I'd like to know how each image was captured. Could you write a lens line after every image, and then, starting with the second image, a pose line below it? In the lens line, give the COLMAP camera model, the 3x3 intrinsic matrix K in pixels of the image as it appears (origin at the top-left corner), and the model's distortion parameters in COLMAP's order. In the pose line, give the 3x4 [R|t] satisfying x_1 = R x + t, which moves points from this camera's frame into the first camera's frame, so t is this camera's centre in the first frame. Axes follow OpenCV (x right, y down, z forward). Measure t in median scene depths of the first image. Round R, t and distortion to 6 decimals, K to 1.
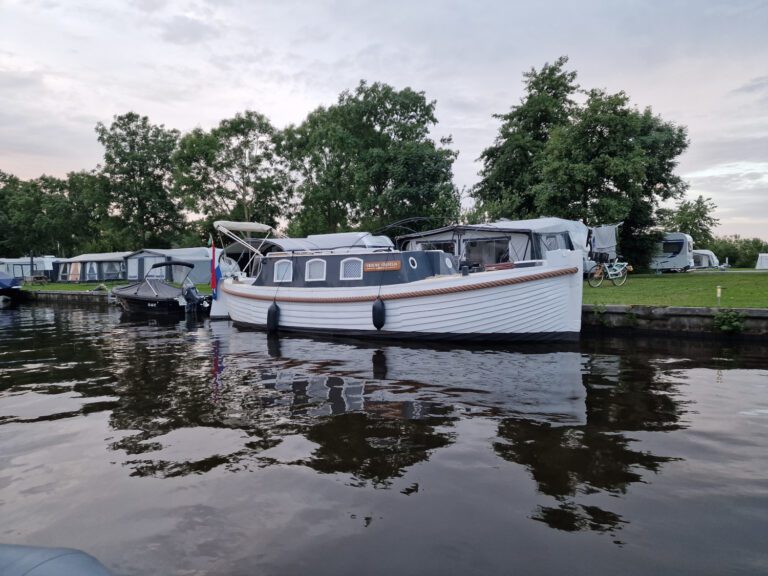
lens RADIAL K [[509.7, 0, 387.8], [0, 509.7, 282.1], [0, 0, 1]] dist [0.078354, -0.068804]
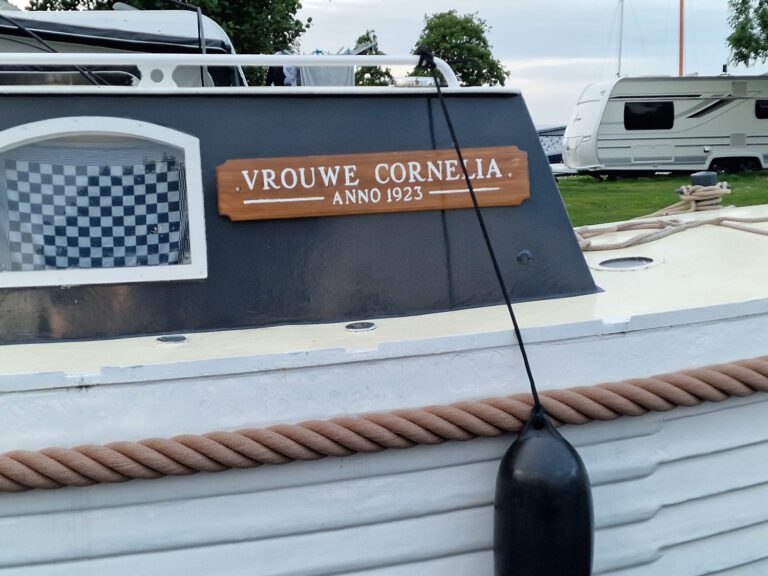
lens RADIAL K [[1163.4, 0, 385.0], [0, 1163.4, 290.8], [0, 0, 1]] dist [0.153020, 0.000000]
pose [[0.697925, -0.073884, 0.712349, -0.094939], [0.018395, 0.996186, 0.085300, -0.010817], [-0.715934, -0.046429, 0.696622, 0.284432]]
